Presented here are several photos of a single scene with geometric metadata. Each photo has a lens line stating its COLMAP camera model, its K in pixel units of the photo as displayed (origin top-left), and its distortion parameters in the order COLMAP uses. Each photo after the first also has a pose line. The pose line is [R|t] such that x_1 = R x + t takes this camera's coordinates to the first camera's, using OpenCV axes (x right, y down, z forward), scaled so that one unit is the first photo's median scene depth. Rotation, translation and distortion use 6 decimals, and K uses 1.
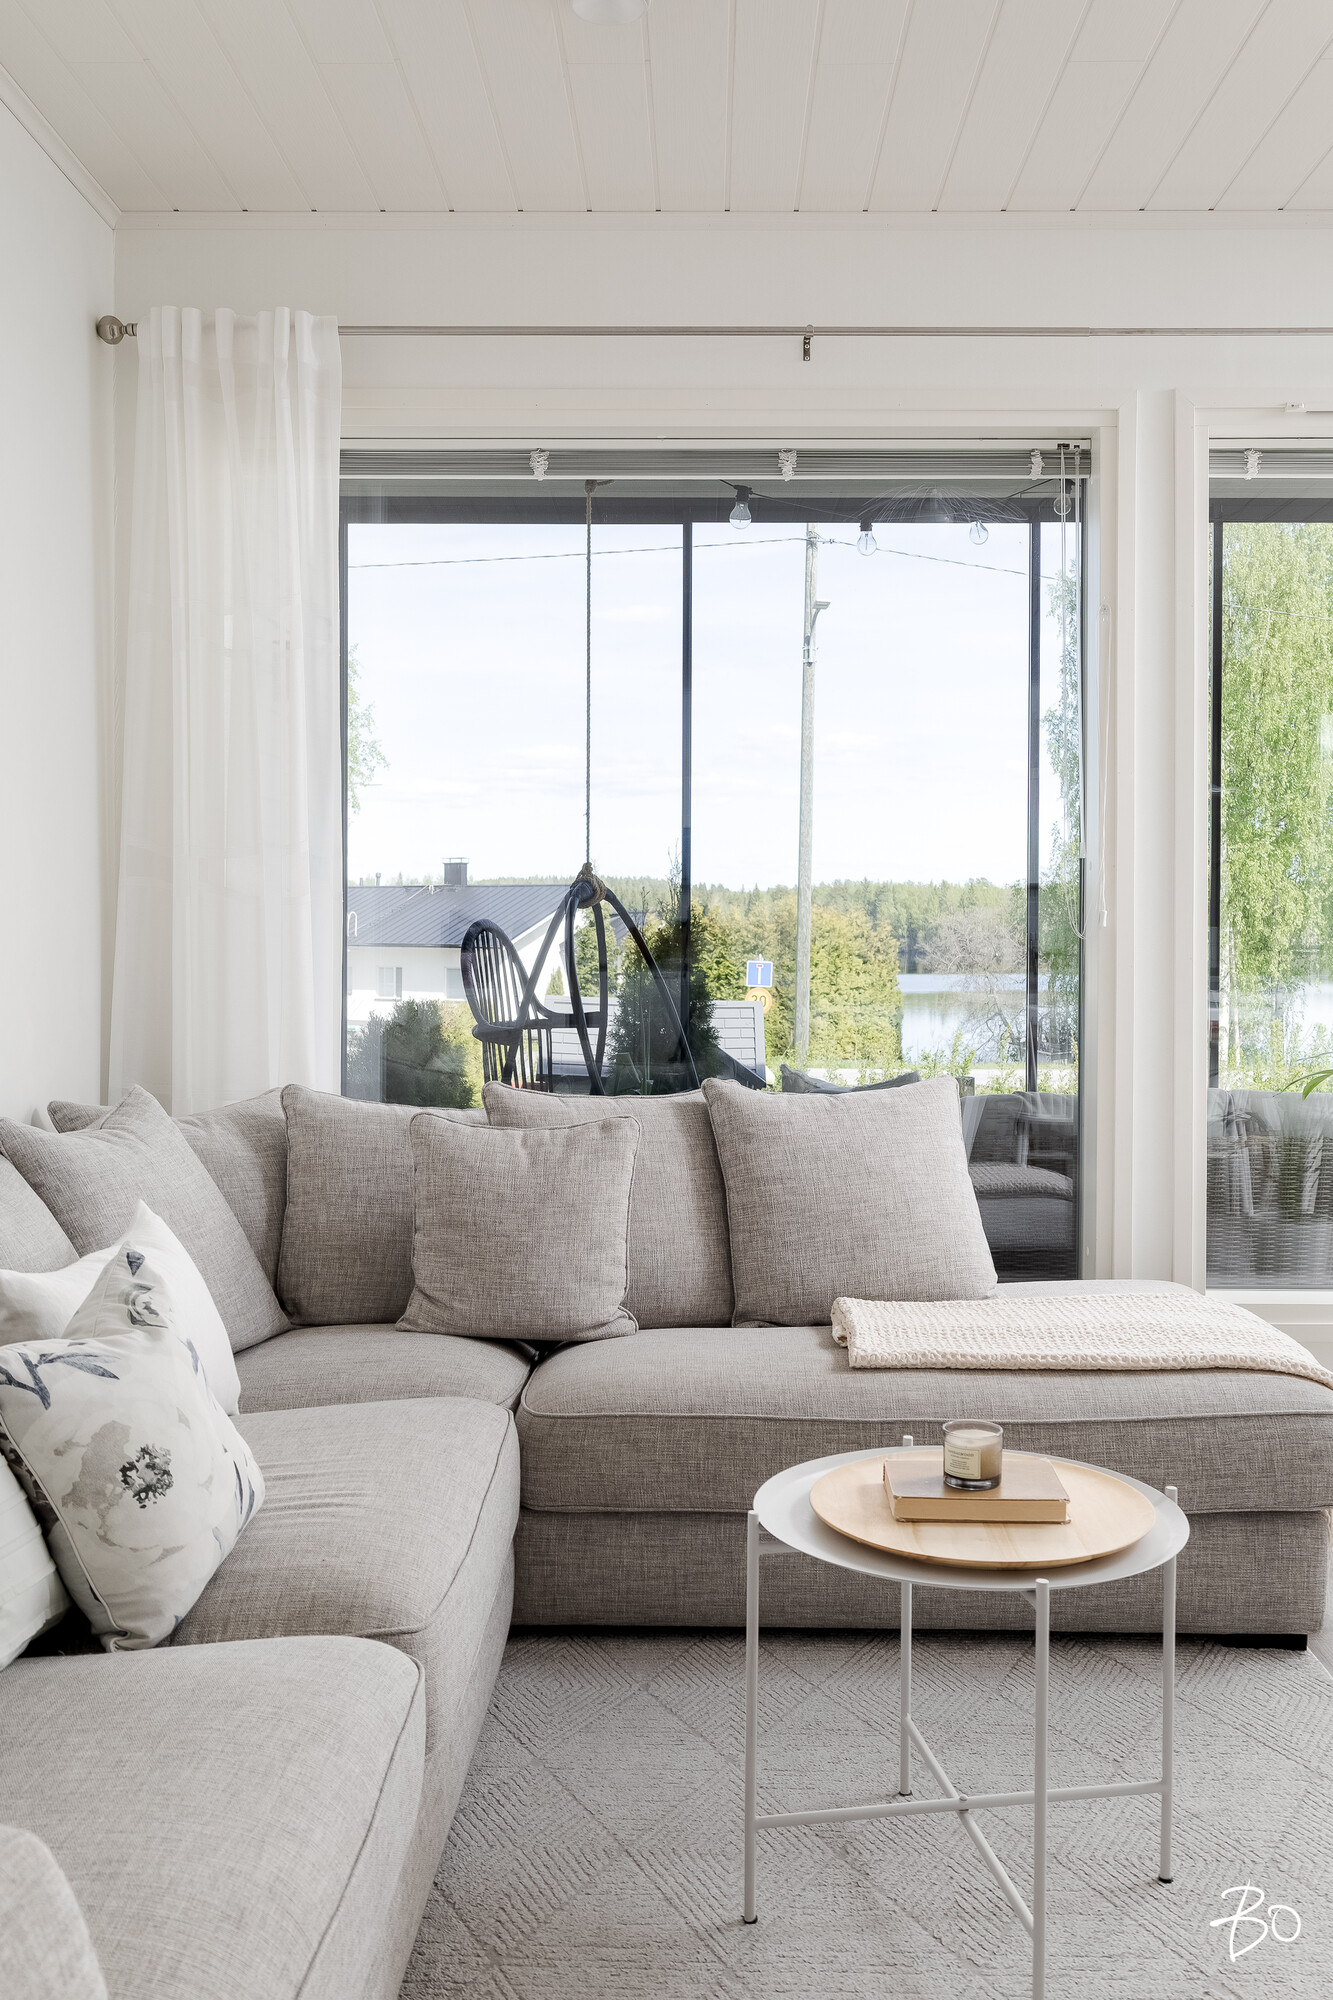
lens RADIAL K [[1614.3, 0, 675.4], [0, 1614.3, 980.5], [0, 0, 1]] dist [0.011255, -0.016586]
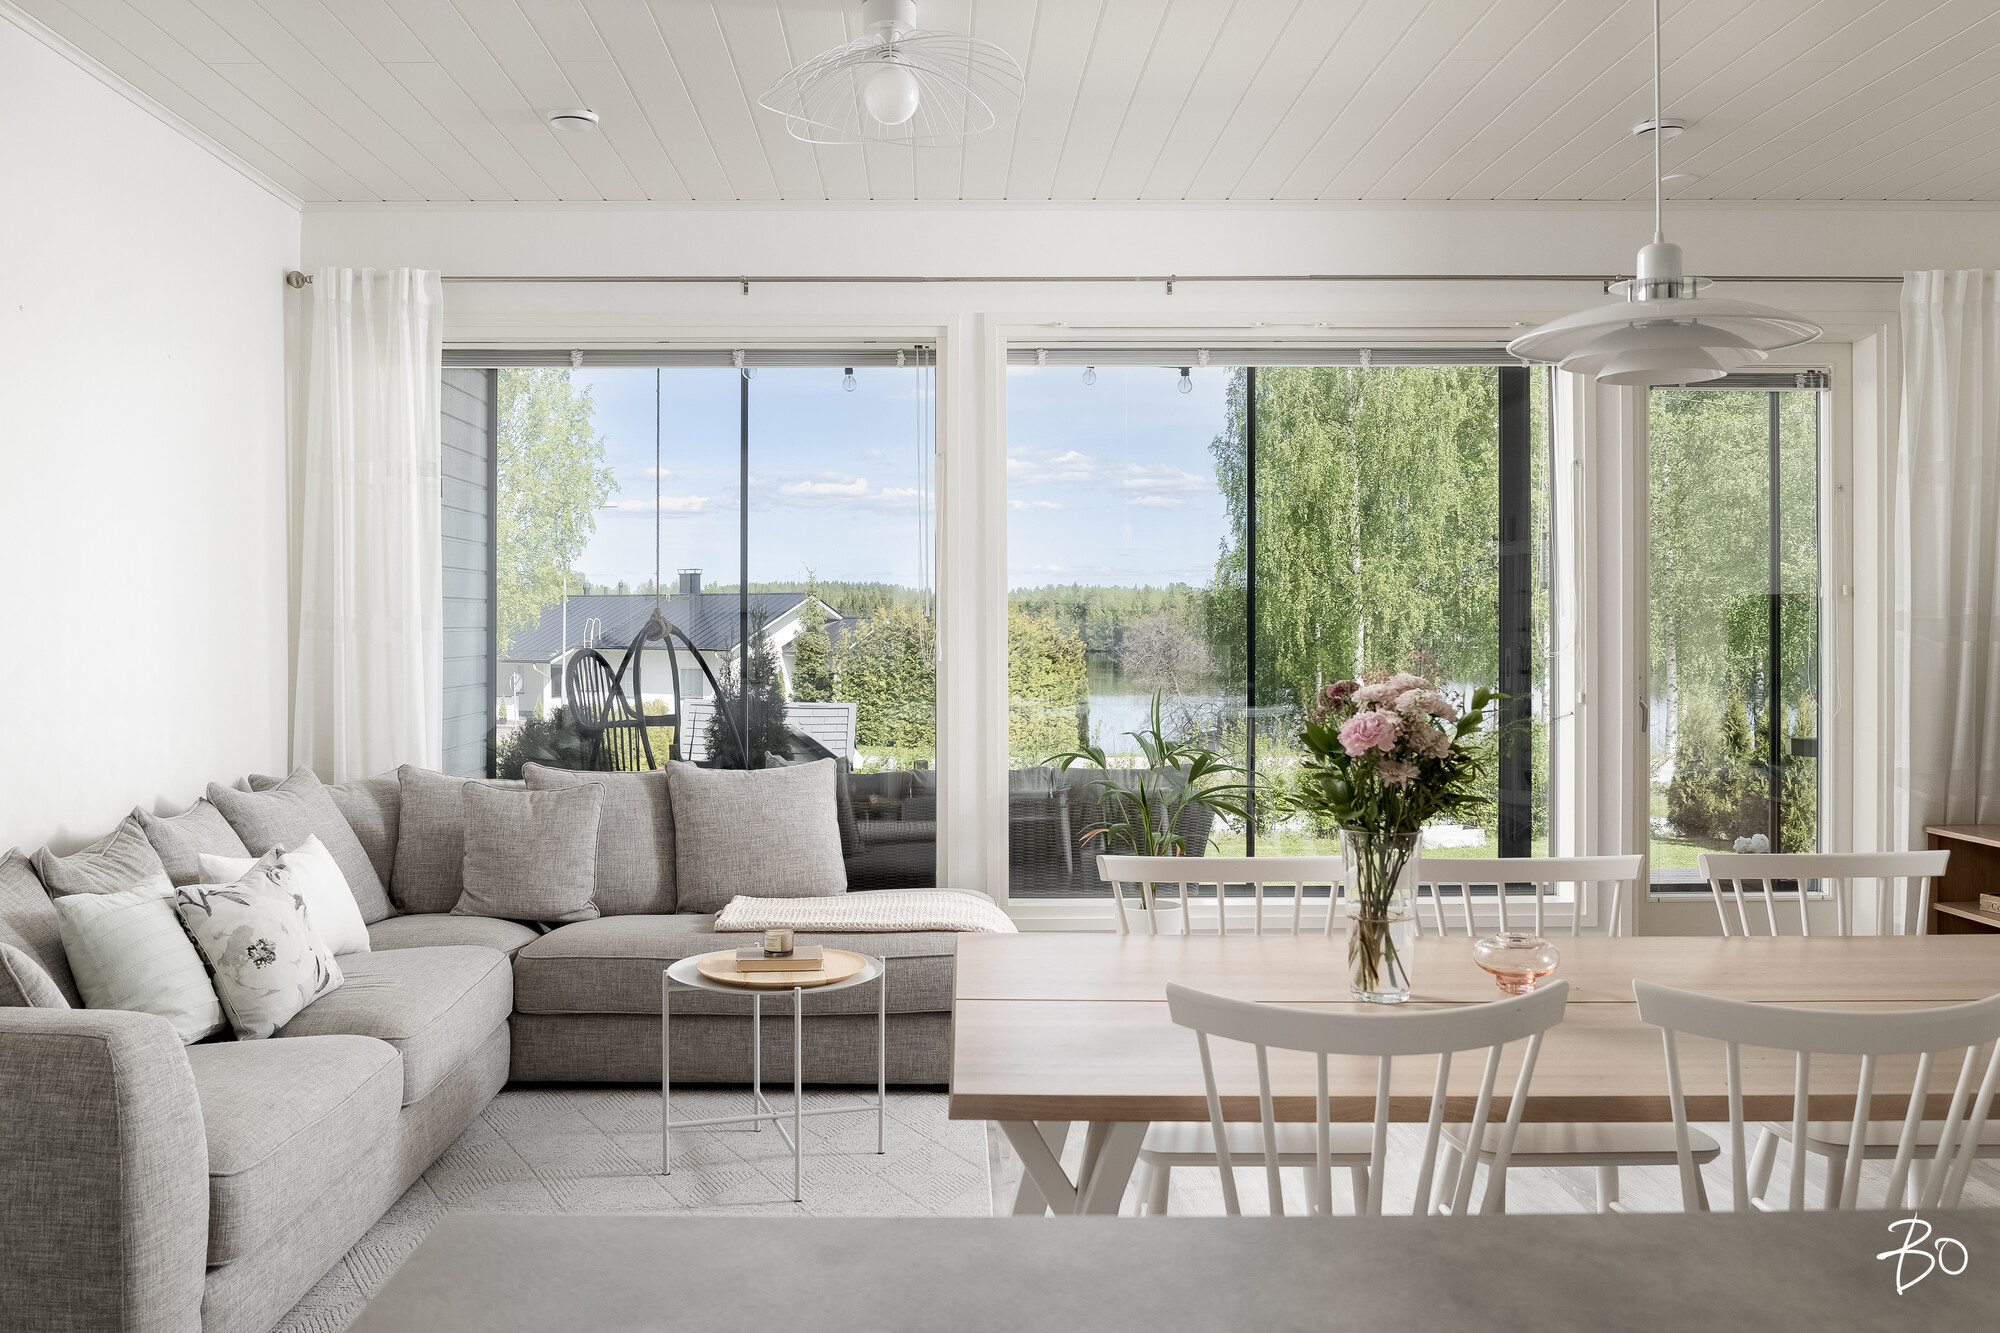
lens RADIAL K [[1608.5, 0, 989.2], [0, 1608.5, 653.2], [0, 0, 1]] dist [-0.038491, 0.011181]
pose [[0.999933, -0.002575, 0.011297, 0.321601], [0.002706, 0.999928, -0.011655, -0.024544], [-0.011266, 0.011685, 0.999868, -0.577427]]
